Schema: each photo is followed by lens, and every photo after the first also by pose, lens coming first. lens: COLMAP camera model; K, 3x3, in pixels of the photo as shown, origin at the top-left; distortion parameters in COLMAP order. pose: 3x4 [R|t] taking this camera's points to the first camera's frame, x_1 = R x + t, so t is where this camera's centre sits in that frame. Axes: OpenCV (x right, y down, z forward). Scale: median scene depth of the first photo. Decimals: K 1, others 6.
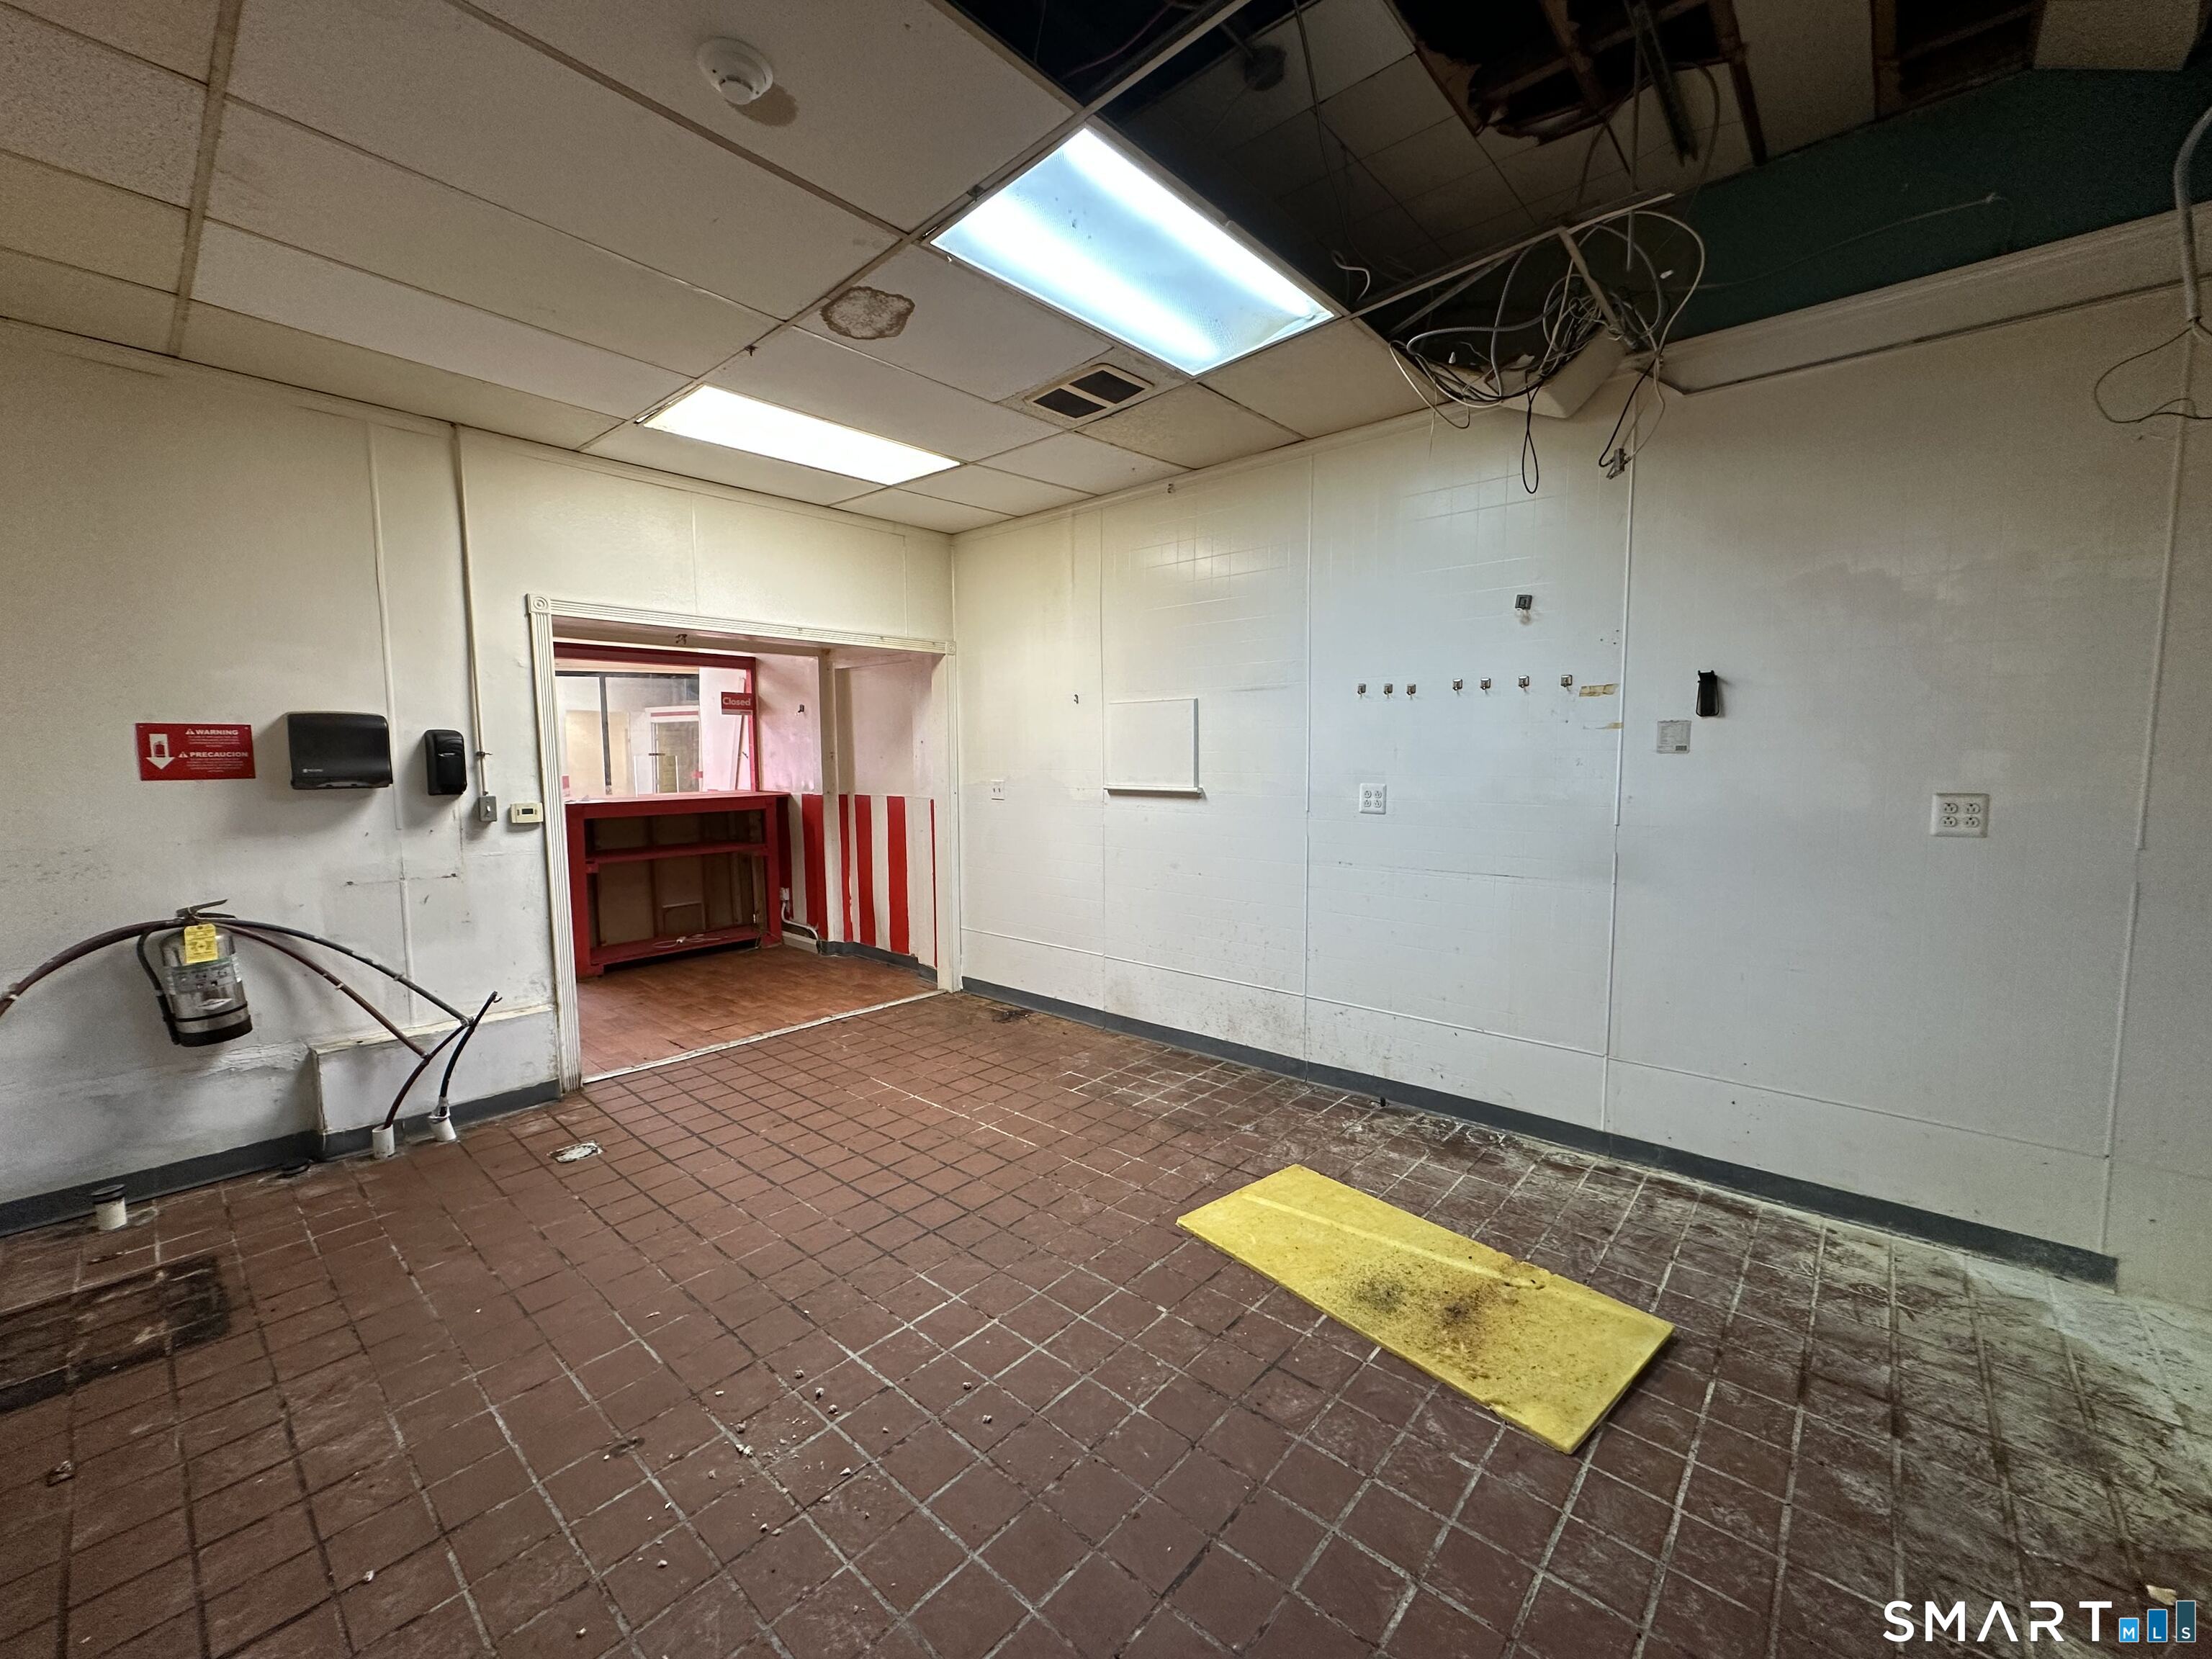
lens RADIAL K [[877.9, 0, 1104.4], [0, 877.9, 831.9], [0, 0, 1]] dist [-0.006327, 0.001845]
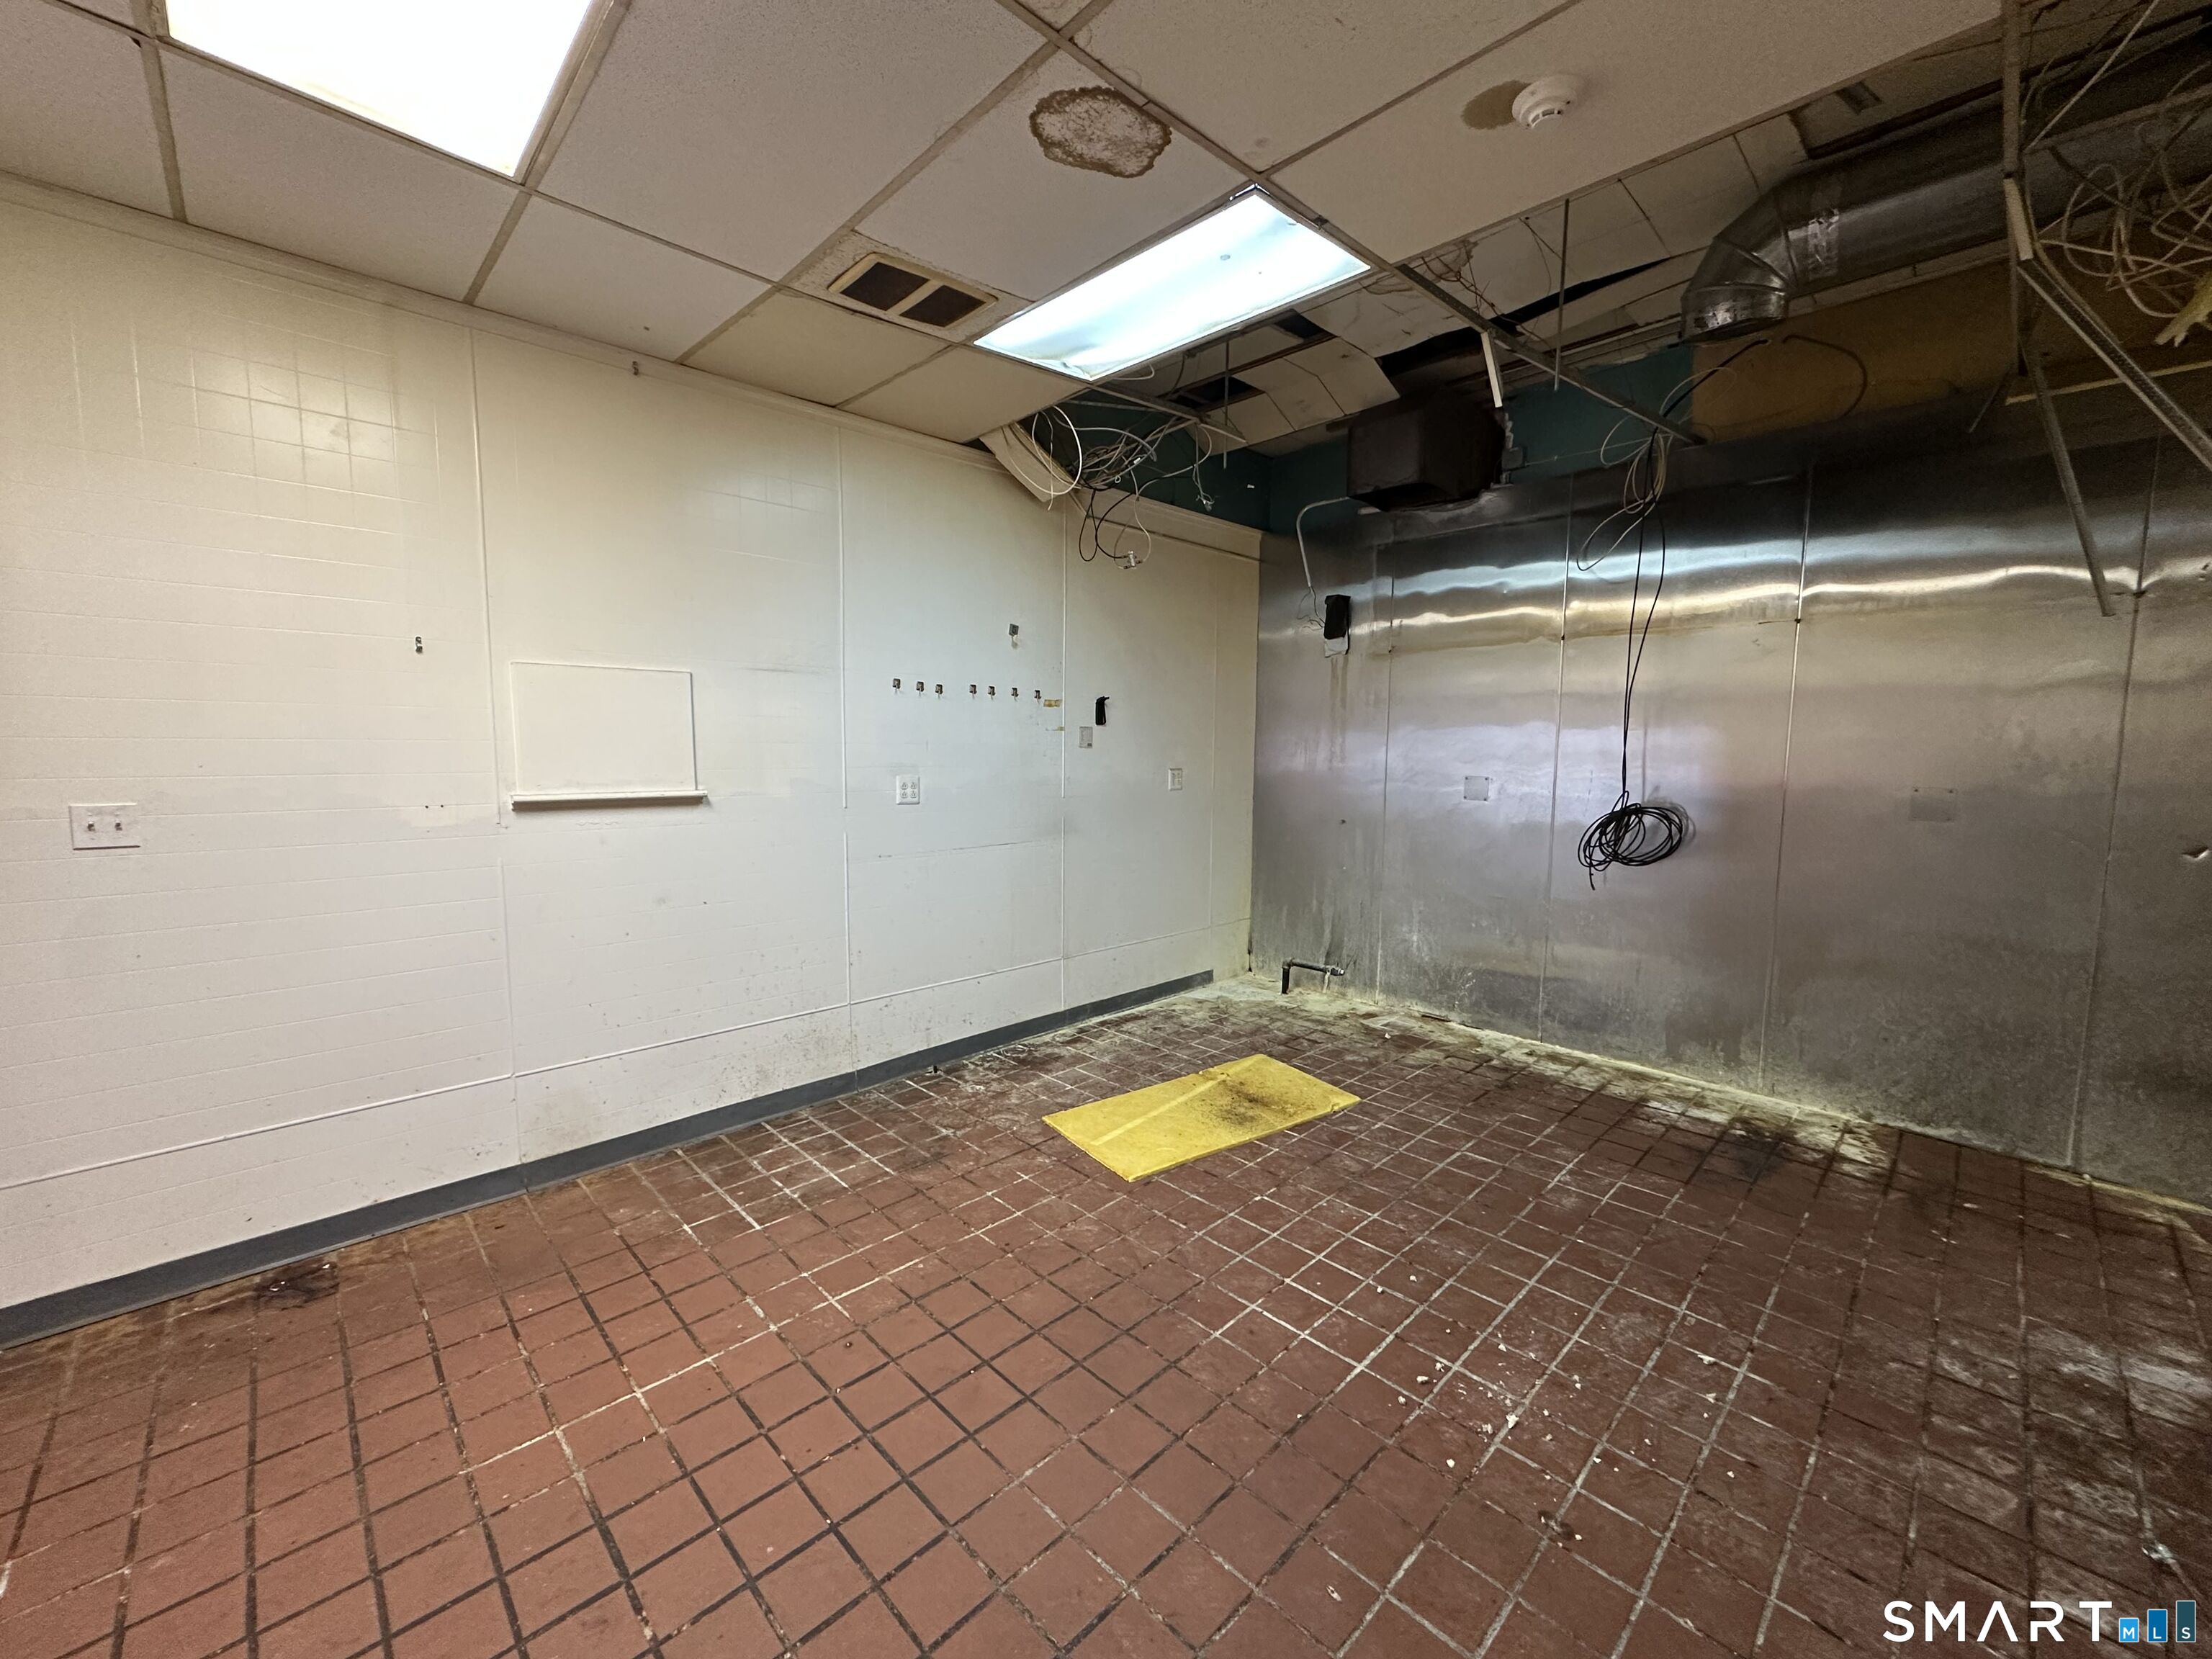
lens RADIAL K [[877.9, 0, 1106.1], [0, 877.9, 831.4], [0, 0, 1]] dist [-0.006327, 0.001845]
pose [[0.079349, -0.091788, 0.992612, -0.807731], [0.083565, 0.992859, 0.085131, -0.065388], [-0.993338, 0.076192, 0.086452, 0.762581]]
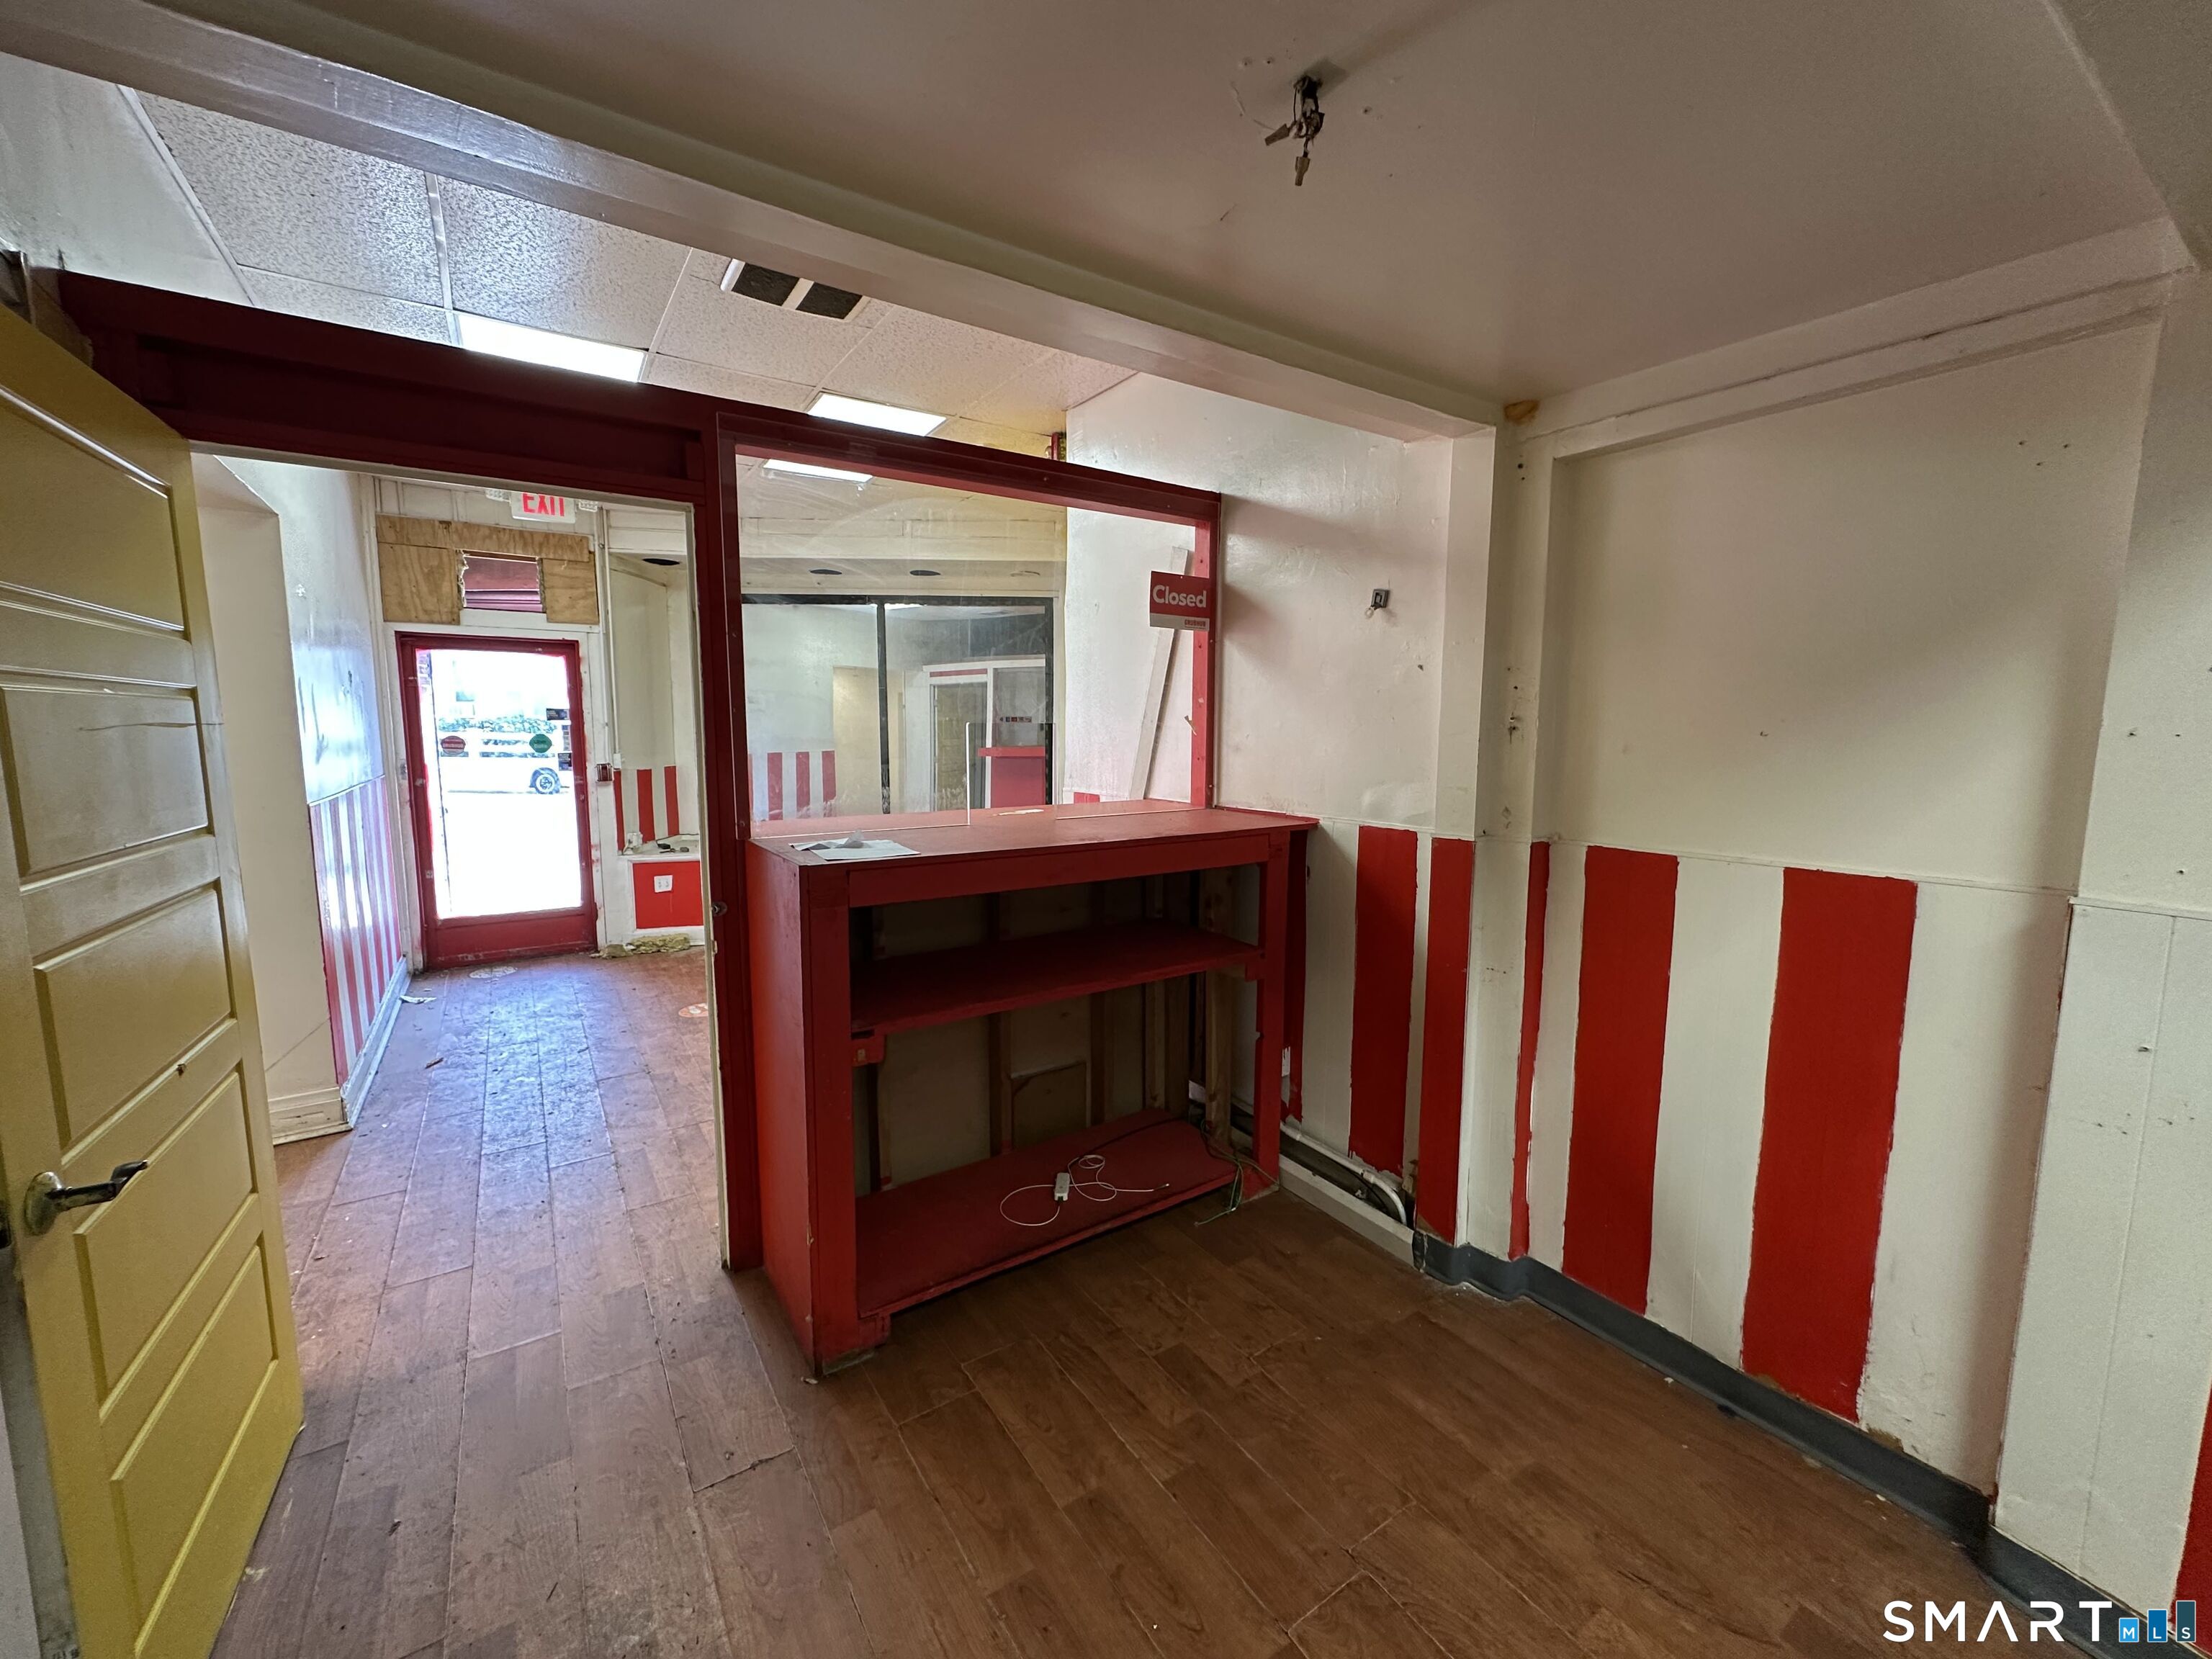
lens RADIAL K [[877.9, 0, 1103.5], [0, 877.9, 828.4], [0, 0, 1]] dist [-0.006327, 0.001845]
pose [[0.966471, 0.037132, -0.254077, -0.738776], [-0.030558, 0.999089, 0.029773, -0.103362], [0.254951, -0.021011, 0.966726, 1.246143]]
